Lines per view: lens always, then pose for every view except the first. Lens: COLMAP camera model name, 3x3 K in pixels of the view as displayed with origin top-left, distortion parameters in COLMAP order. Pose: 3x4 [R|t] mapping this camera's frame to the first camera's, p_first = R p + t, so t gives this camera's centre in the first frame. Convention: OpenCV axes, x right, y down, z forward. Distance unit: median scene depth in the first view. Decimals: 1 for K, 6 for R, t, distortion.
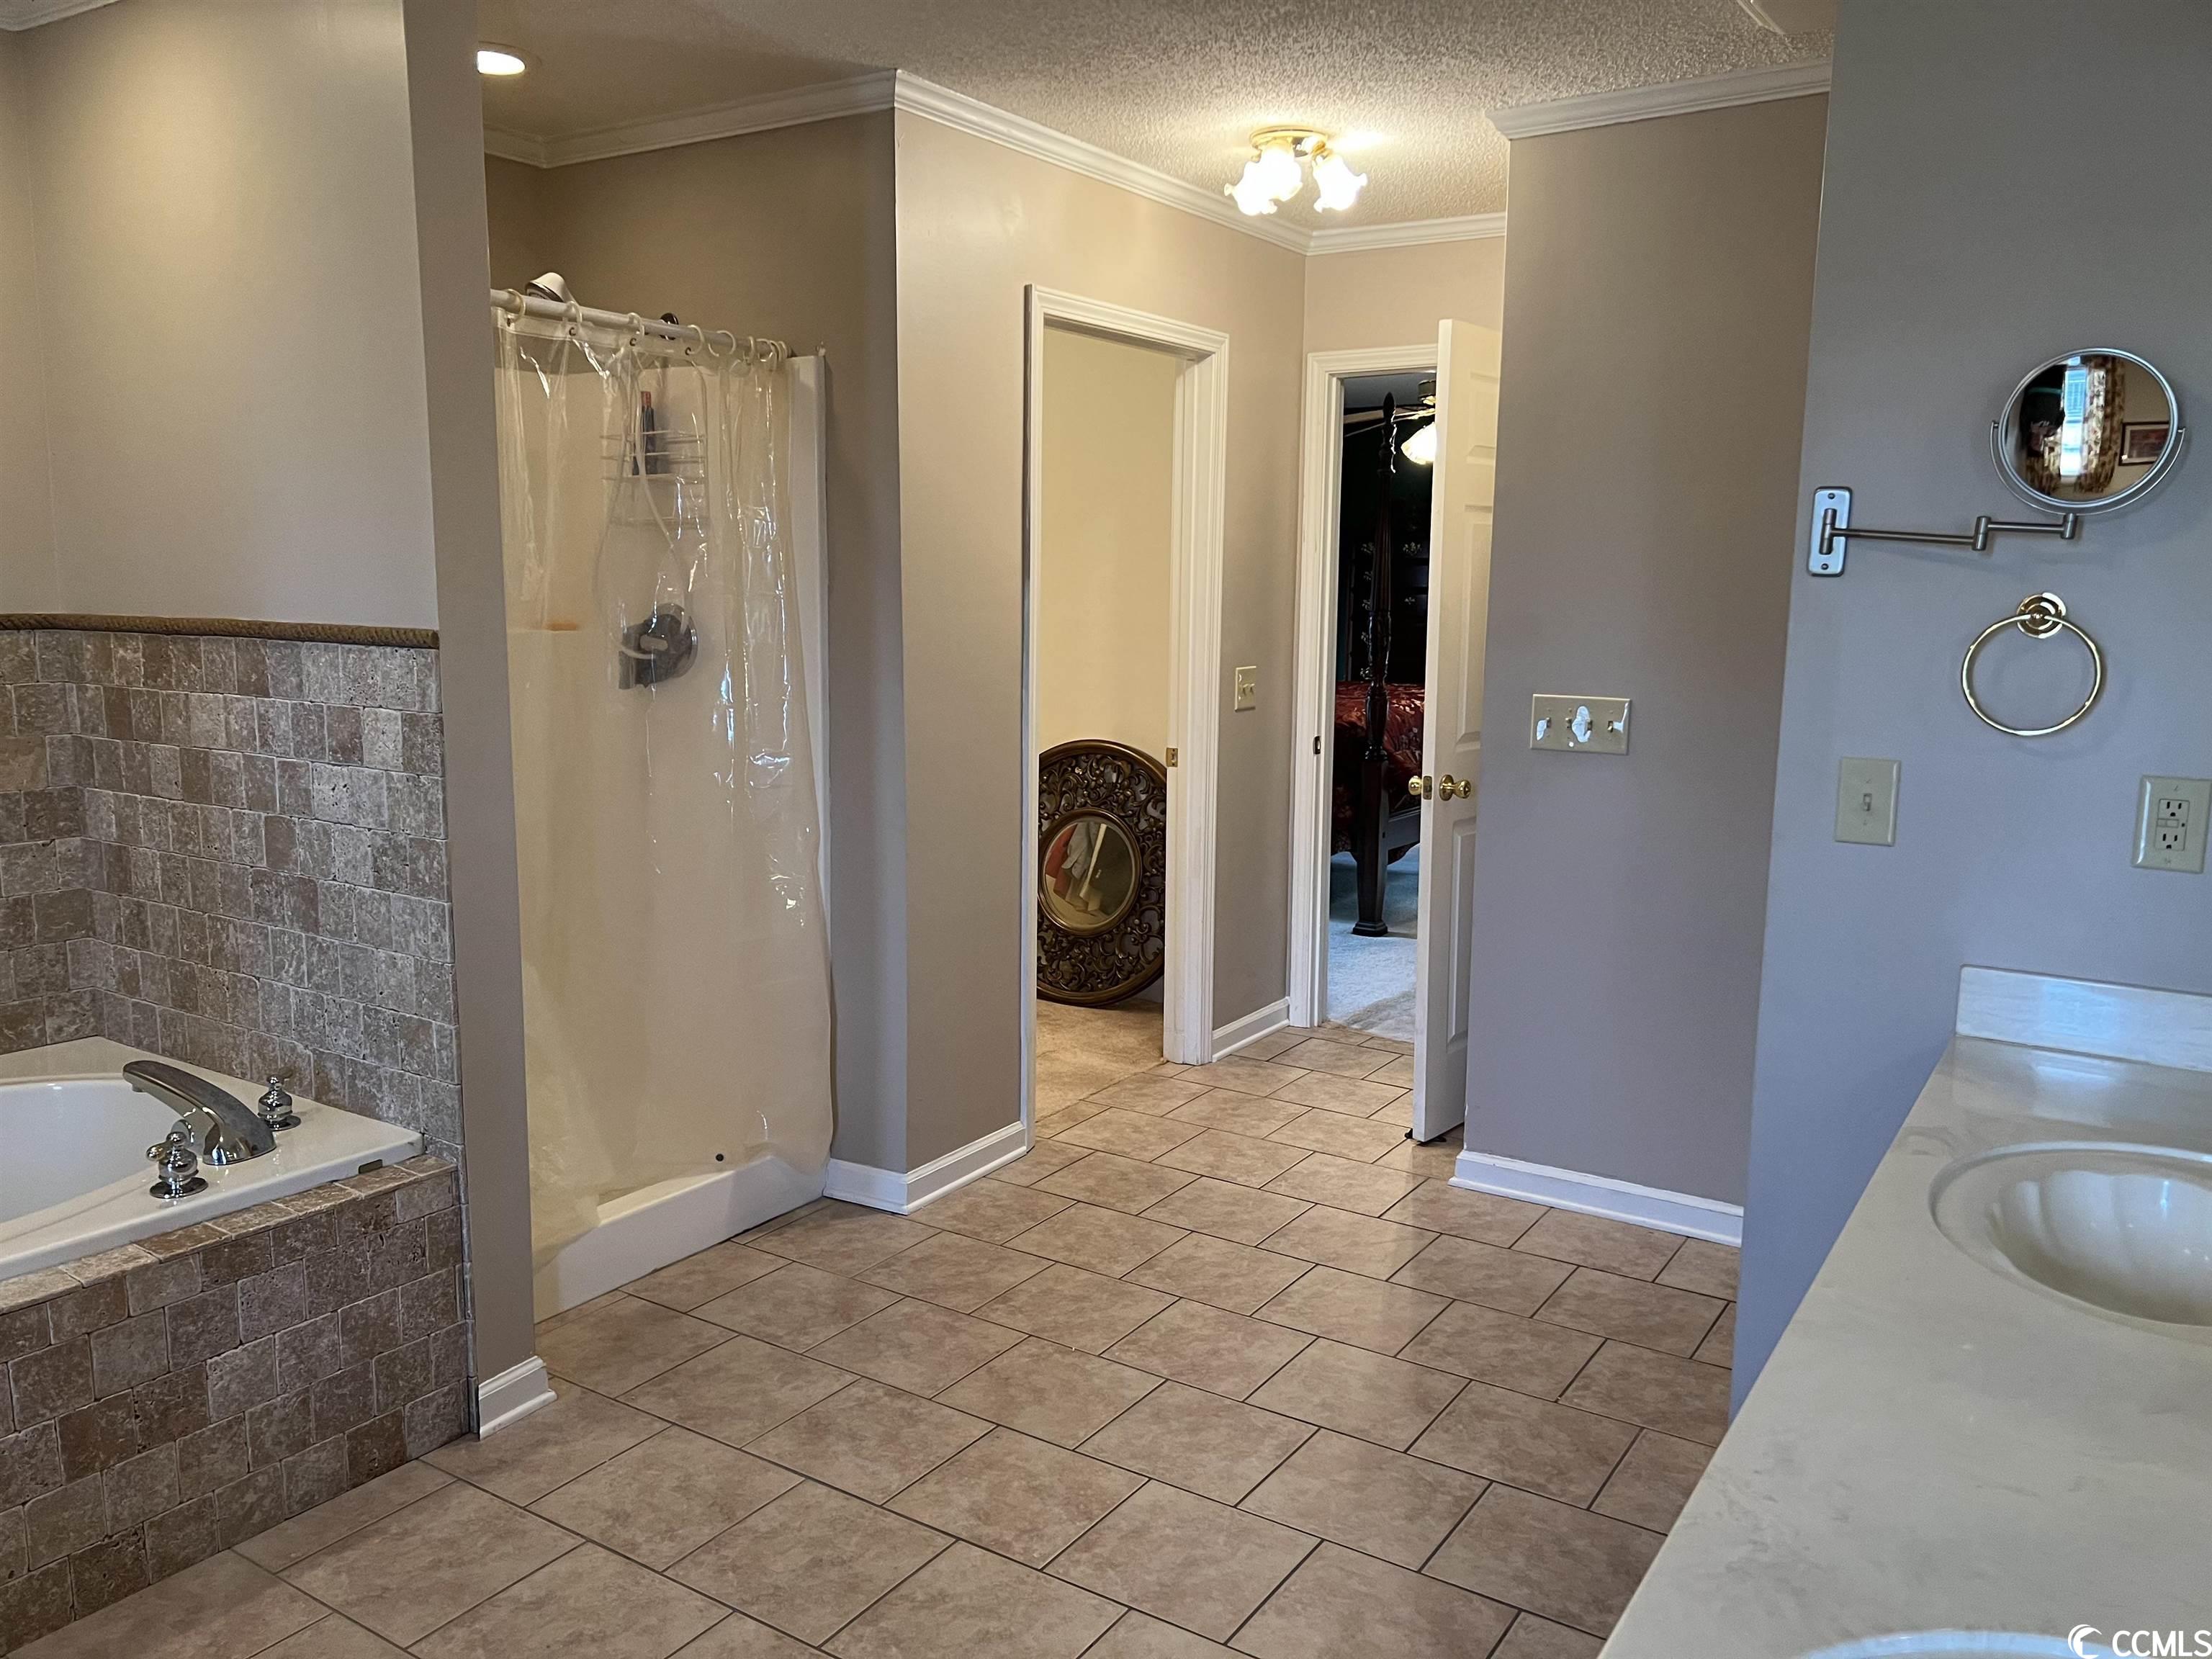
lens RADIAL K [[1651.9, 0, 1136.9], [0, 1651.9, 821.0], [0, 0, 1]] dist [0.040692, -0.046231]
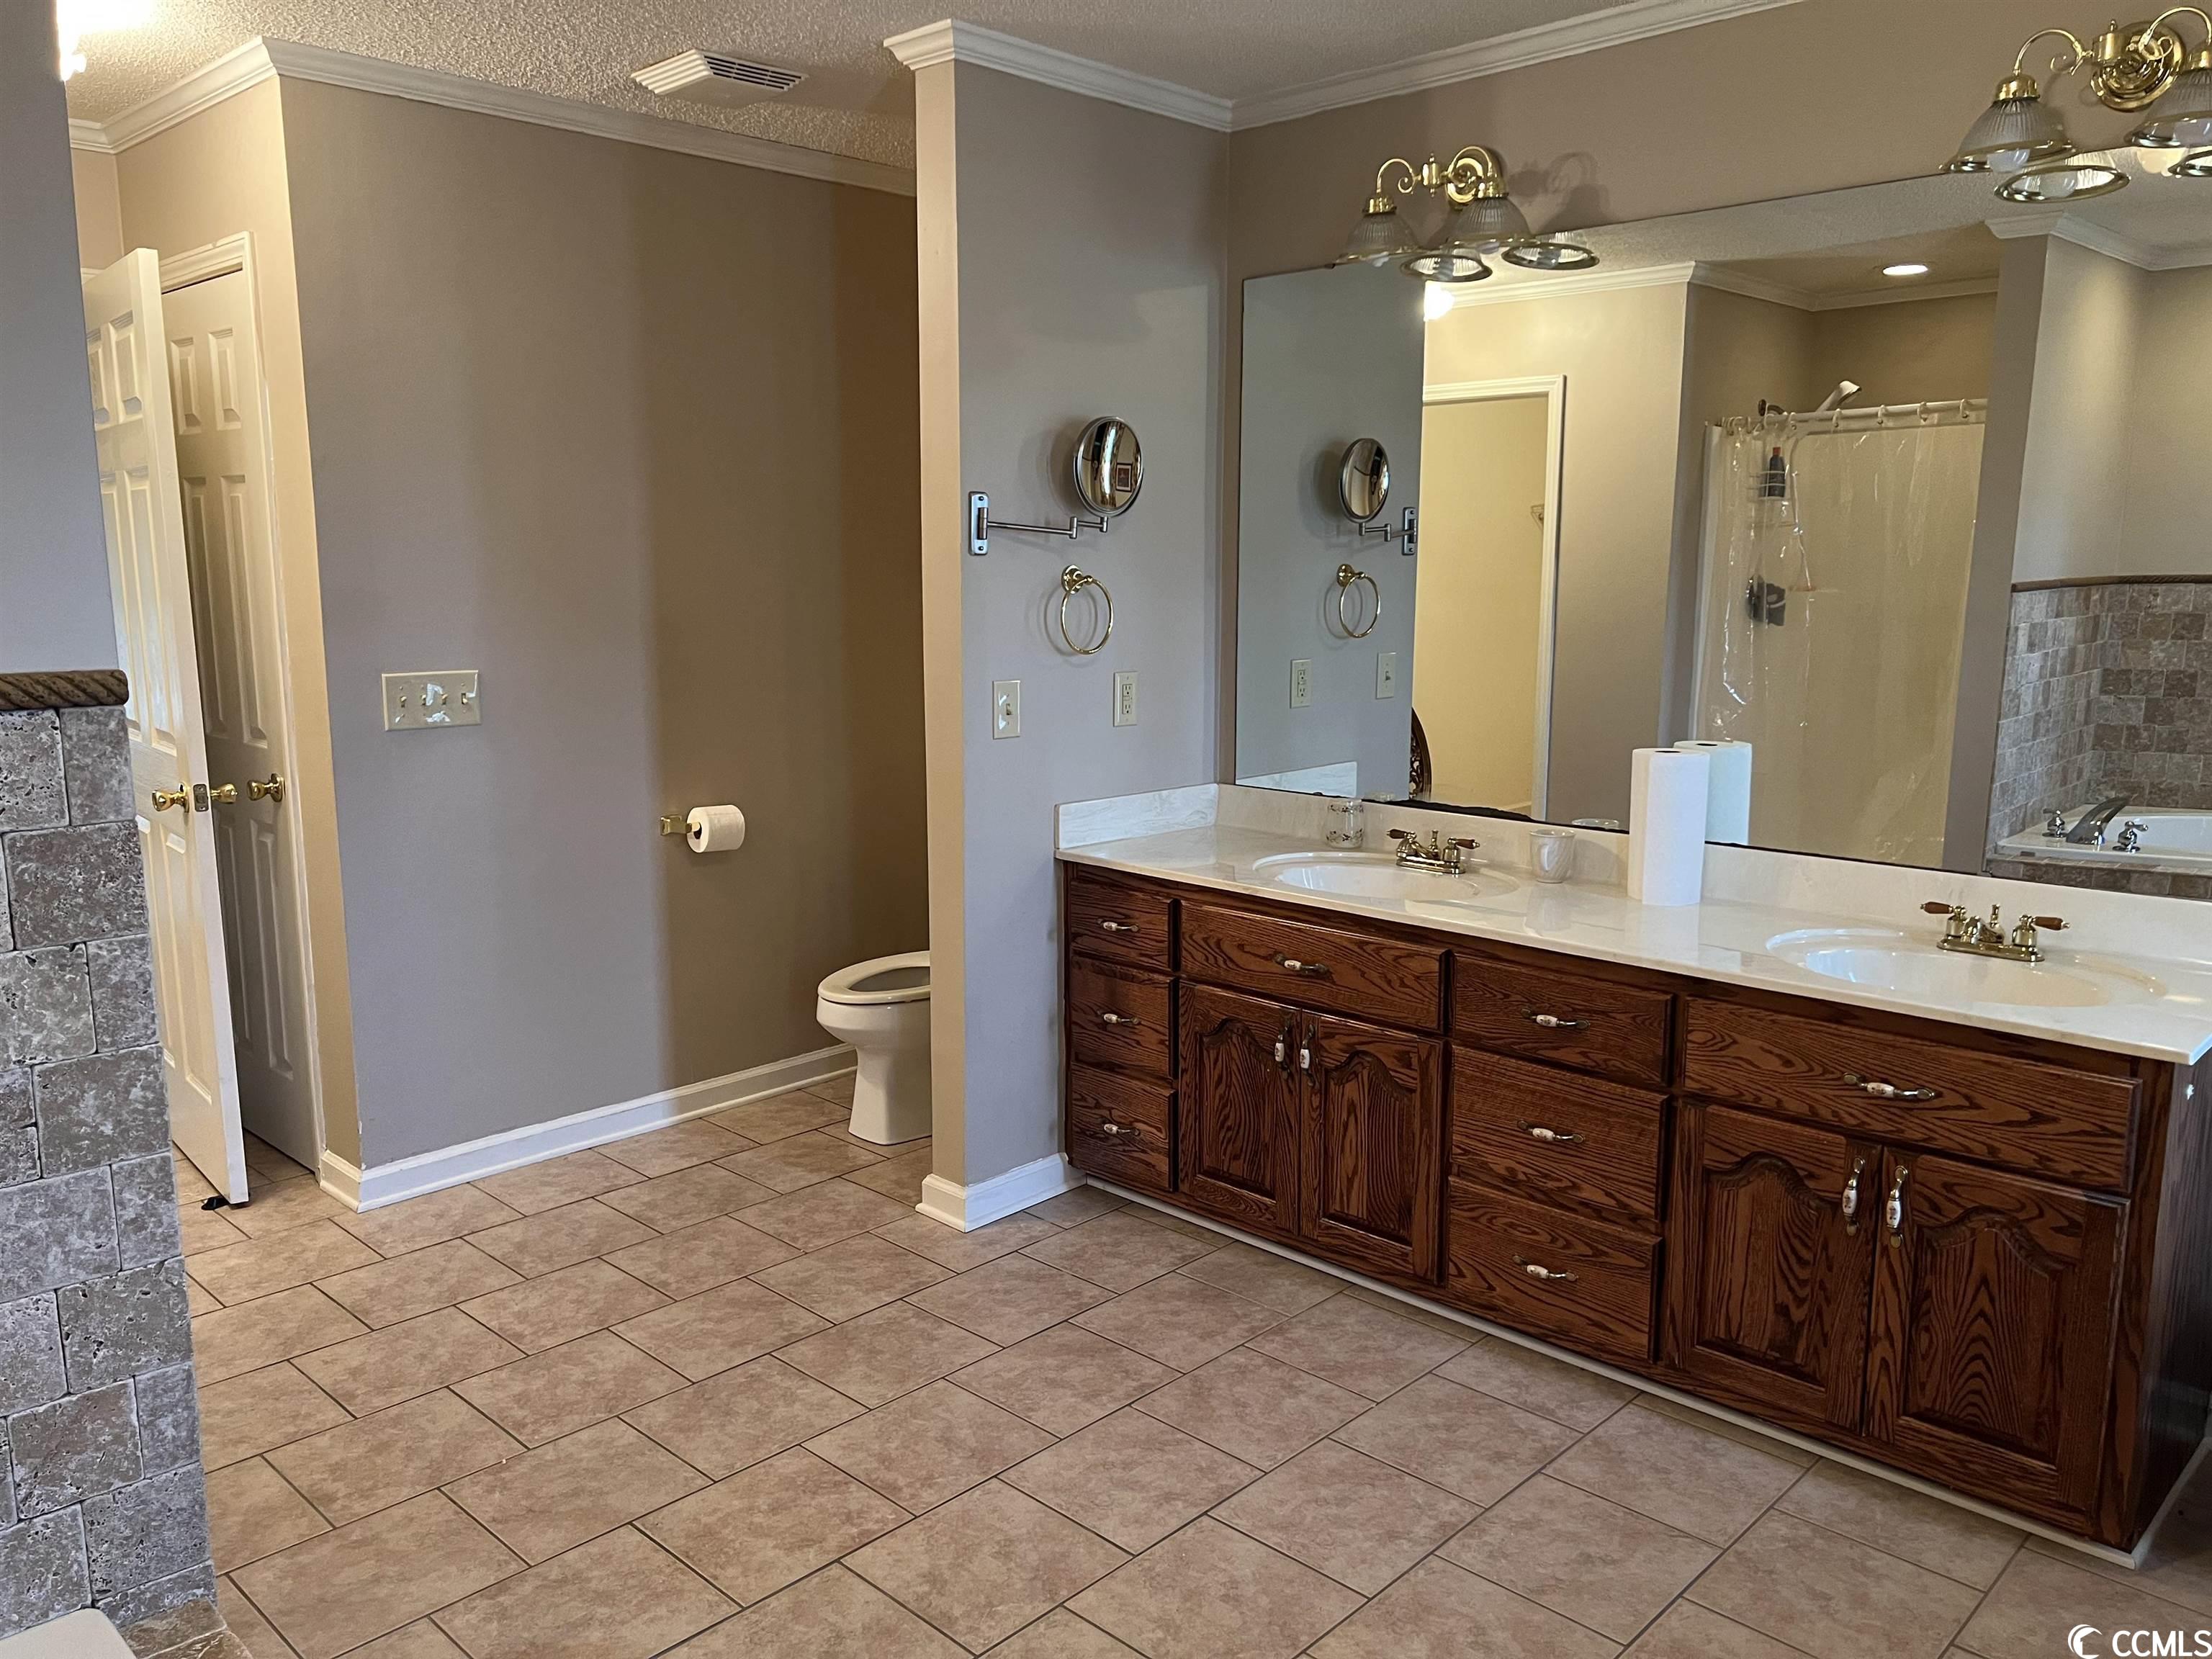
lens RADIAL K [[1651.9, 0, 1090.3], [0, 1651.9, 832.7], [0, 0, 1]] dist [0.040692, -0.046231]
pose [[0.200131, -0.169364, 0.965020, -0.874693], [0.143880, 0.979348, 0.142040, -0.091403], [-0.969147, 0.110420, 0.220366, 0.557906]]
